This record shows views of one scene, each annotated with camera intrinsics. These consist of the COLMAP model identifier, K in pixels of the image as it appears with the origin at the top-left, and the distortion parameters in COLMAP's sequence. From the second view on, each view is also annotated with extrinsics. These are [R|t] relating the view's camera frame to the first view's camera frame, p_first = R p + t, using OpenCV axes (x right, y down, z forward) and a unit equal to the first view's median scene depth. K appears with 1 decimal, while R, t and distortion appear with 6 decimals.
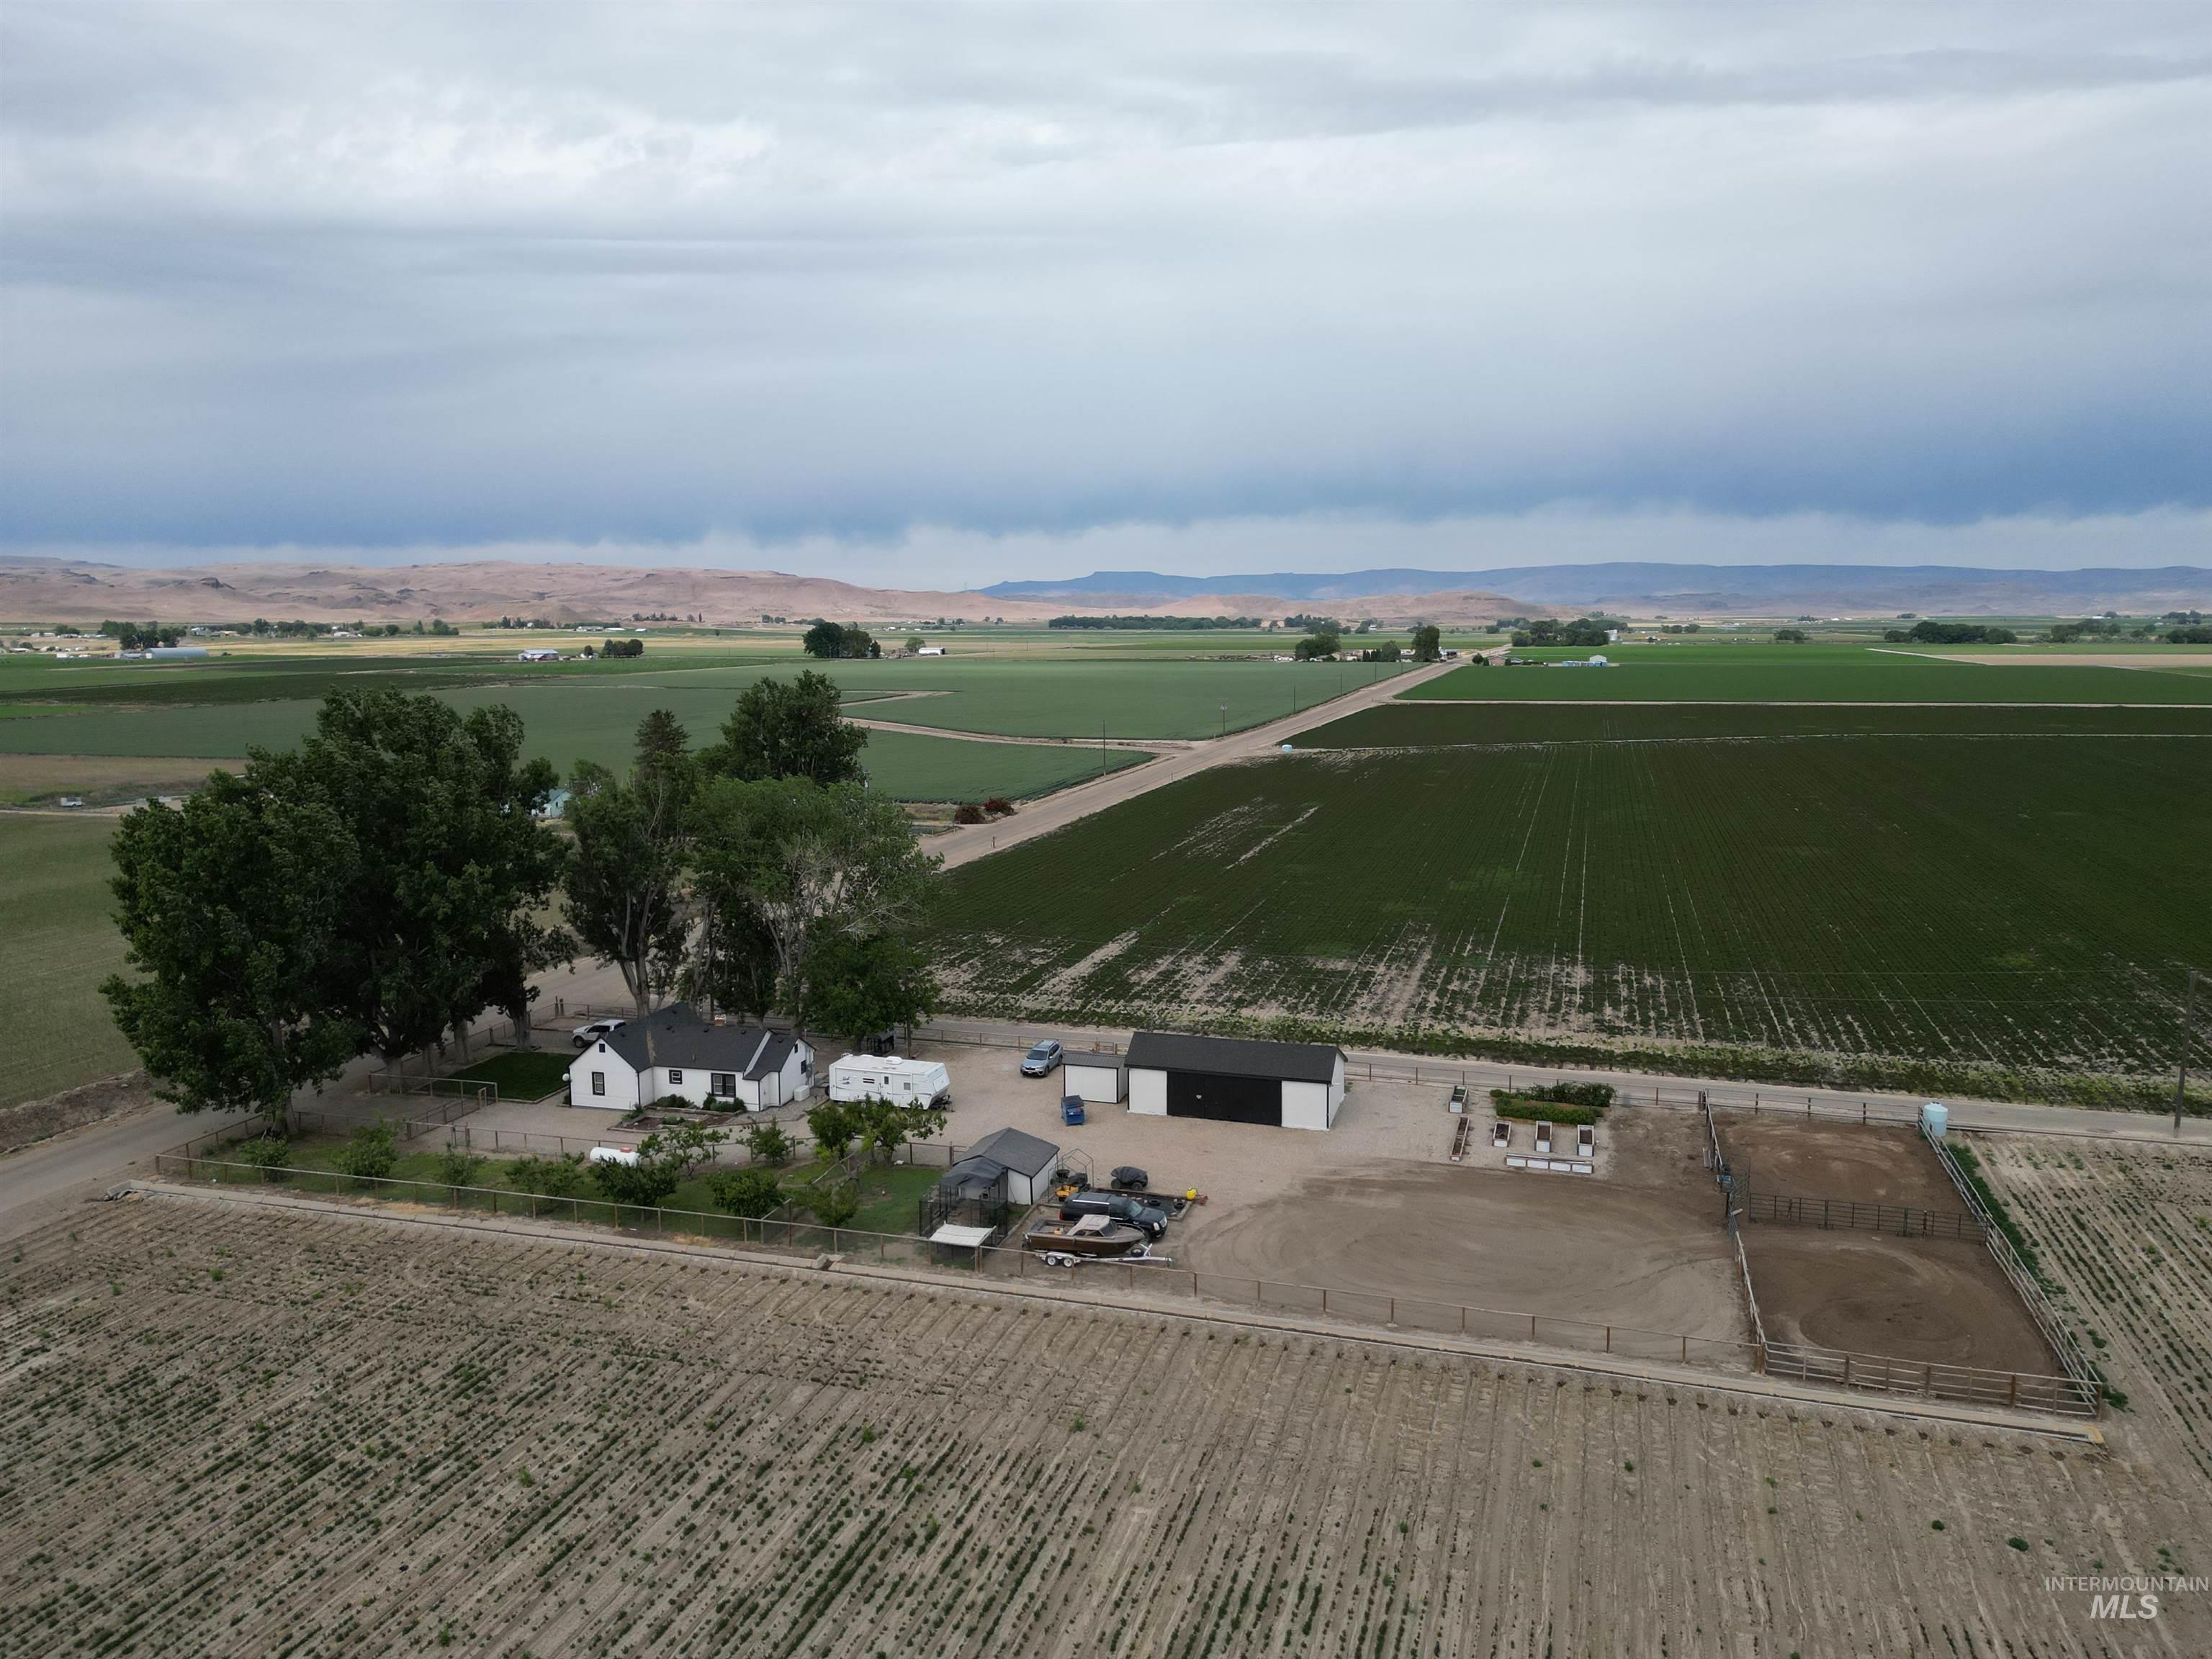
lens RADIAL K [[1548.6, 0, 1104.7], [0, 1548.6, 822.6], [0, 0, 1]] dist [0.080053, -0.081762]
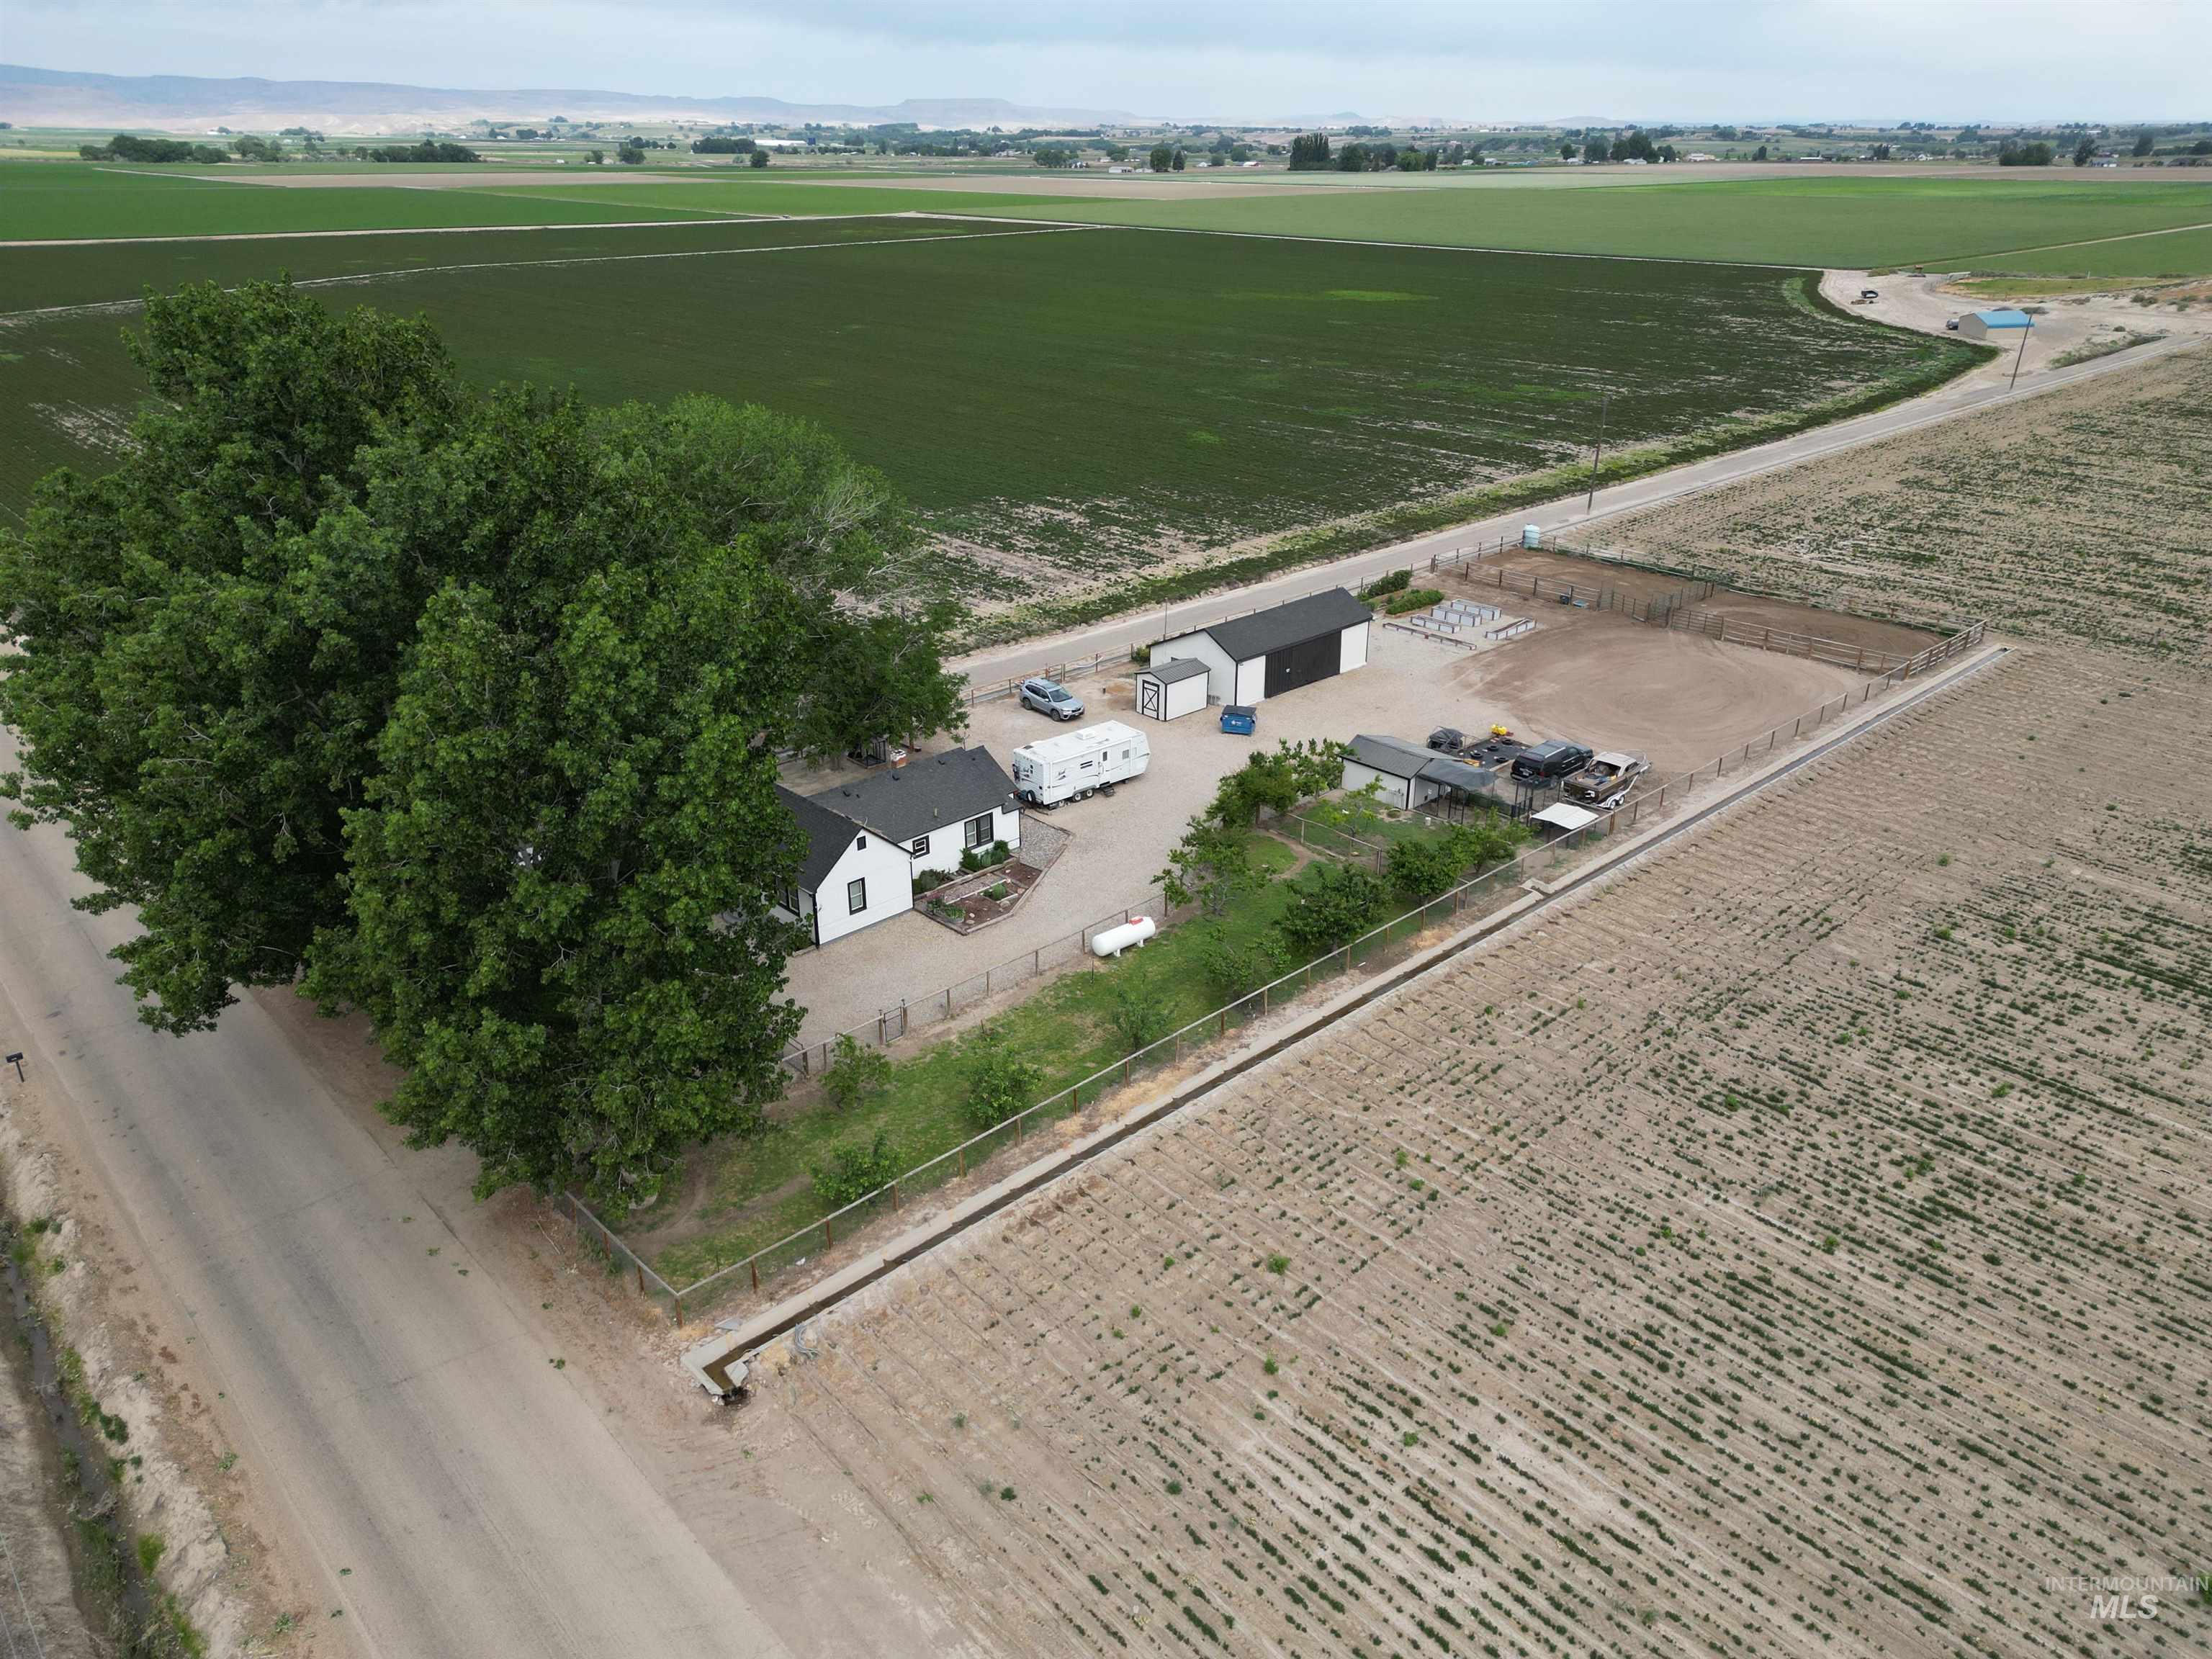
lens RADIAL K [[1548.6, 0, 1104.7], [0, 1548.6, 822.6], [0, 0, 1]] dist [0.080053, -0.081762]
pose [[0.495051, -0.344308, 0.797732, -0.829932], [0.108505, 0.935444, 0.336410, -0.077505], [-0.862062, -0.079982, 0.500452, 0.610769]]
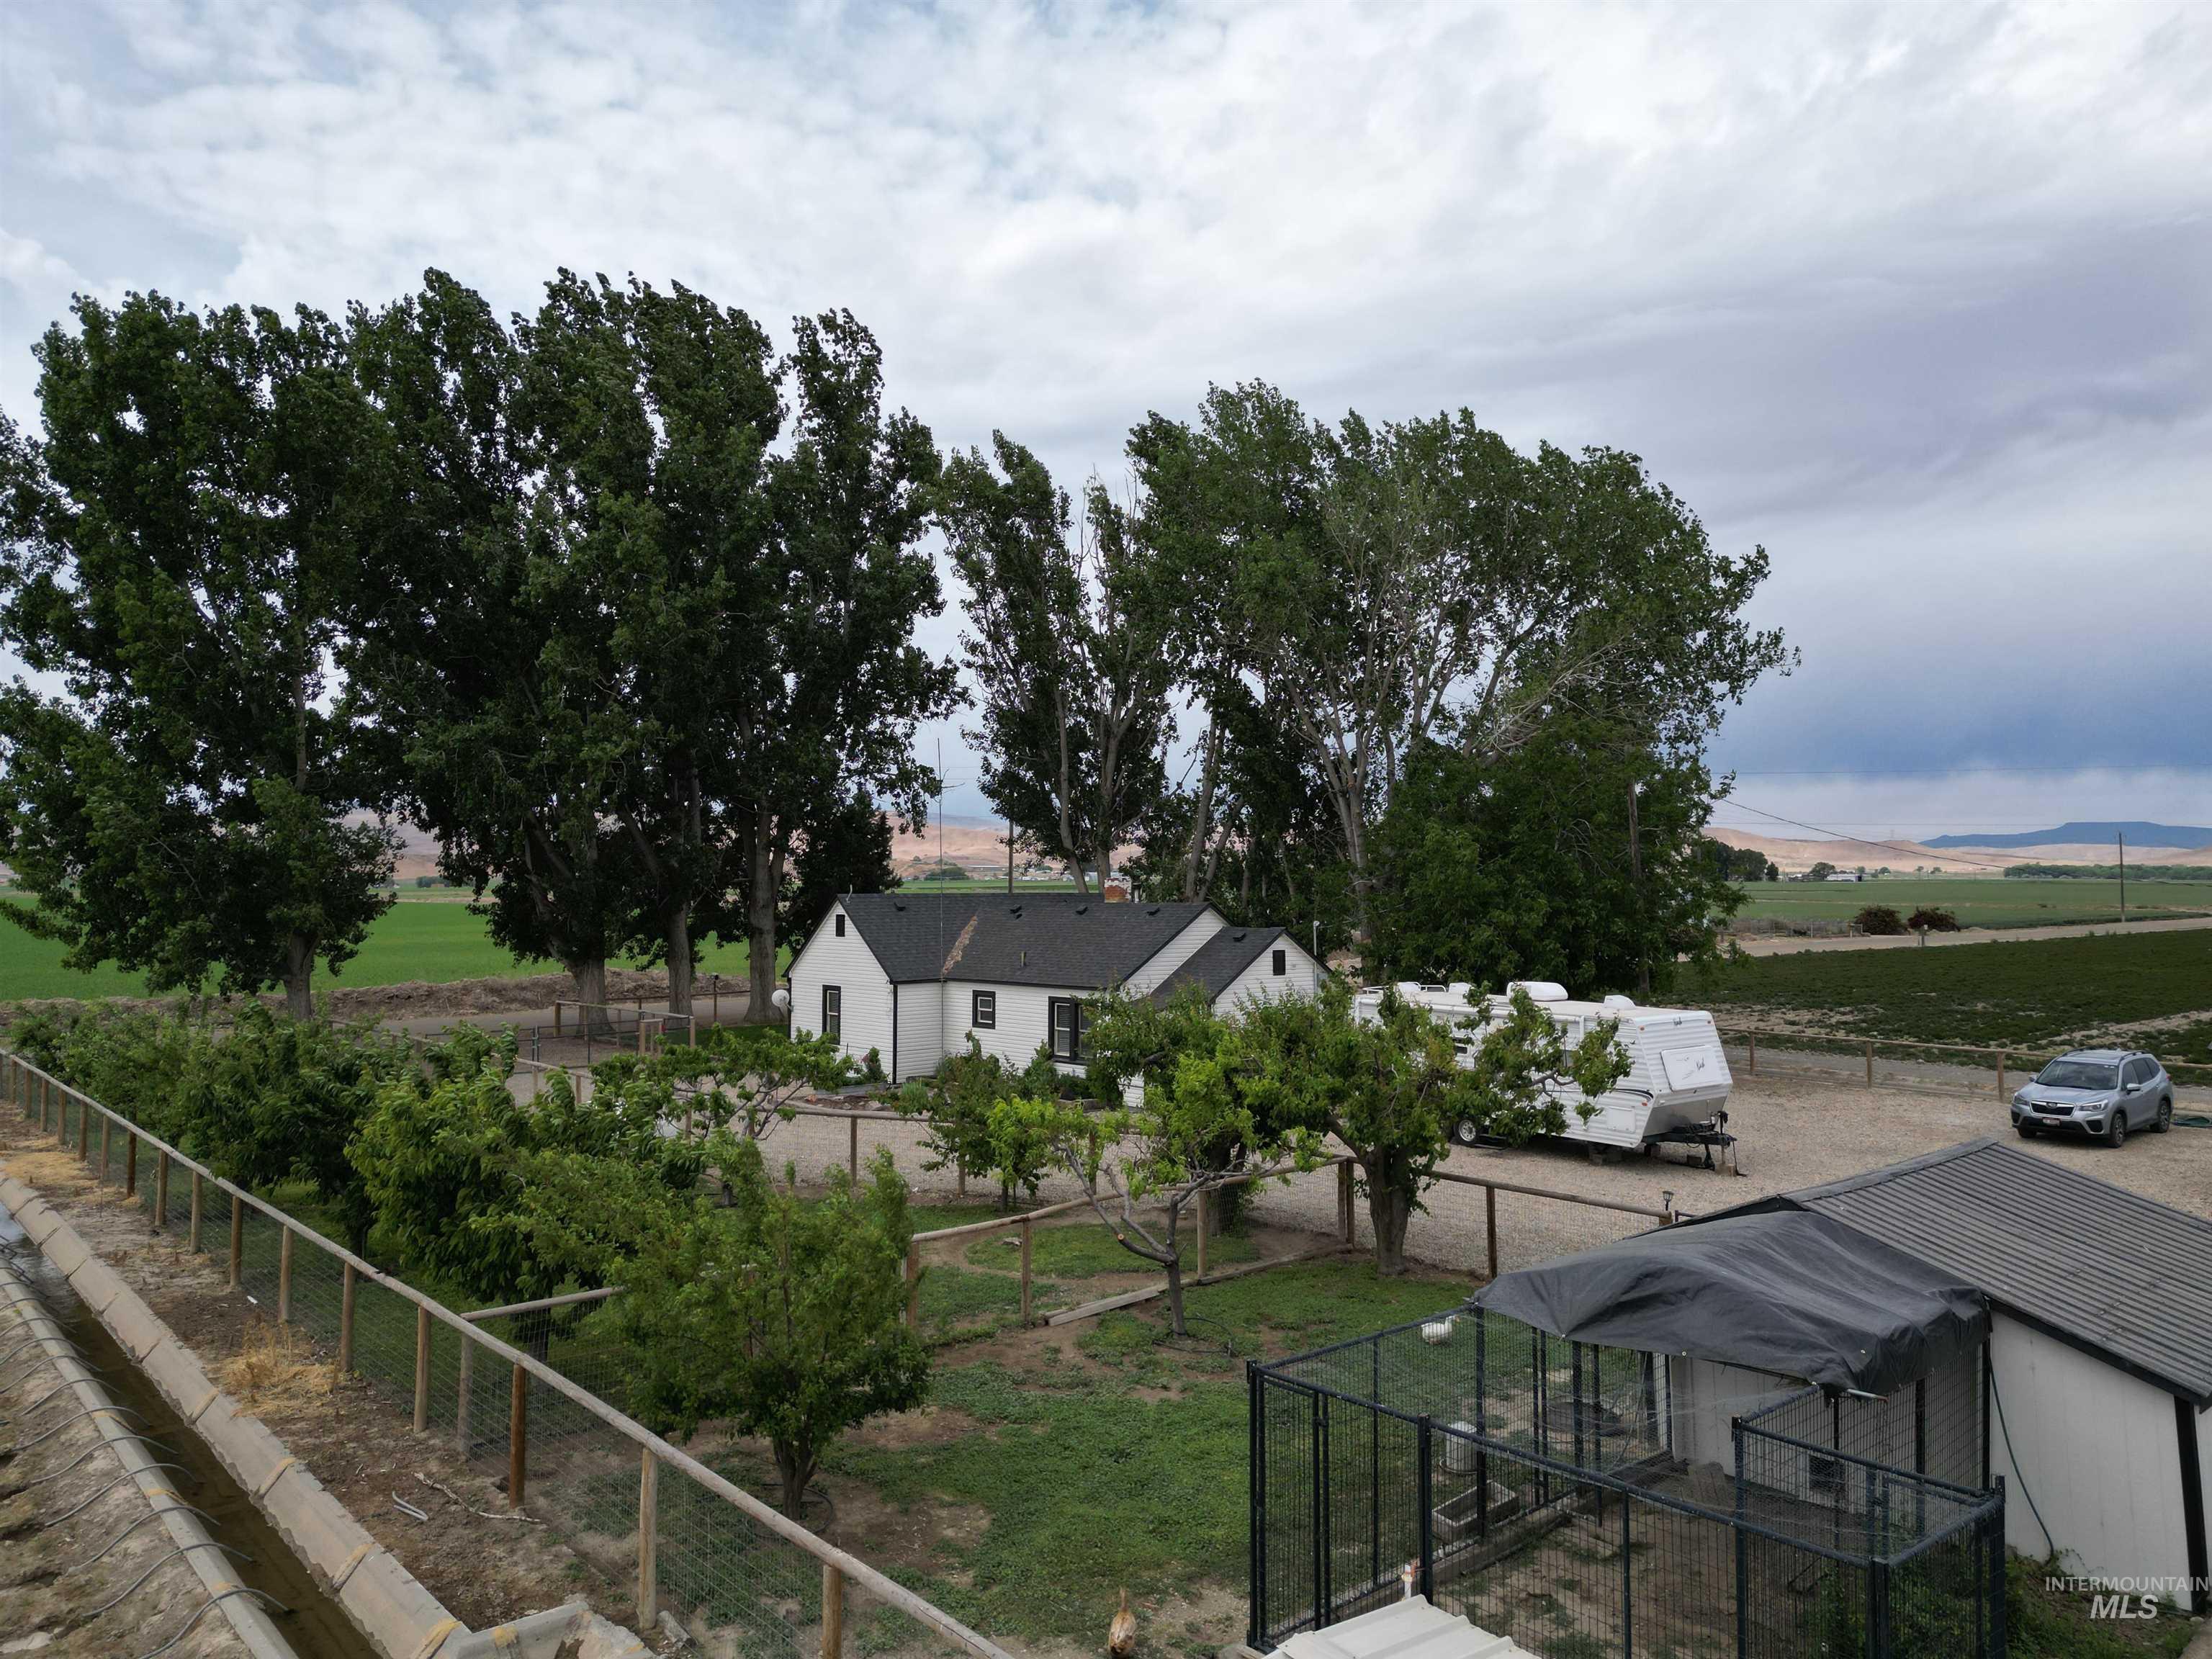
lens RADIAL K [[1558.1, 0, 1105.0], [0, 1558.1, 814.6], [0, 0, 1]] dist [0.108132, -0.095029]
pose [[0.847013, -0.013364, -0.531405, -0.042334], [-0.074320, 0.986888, -0.143279, 0.177860], [0.526352, 0.160853, 0.834913, 0.717603]]
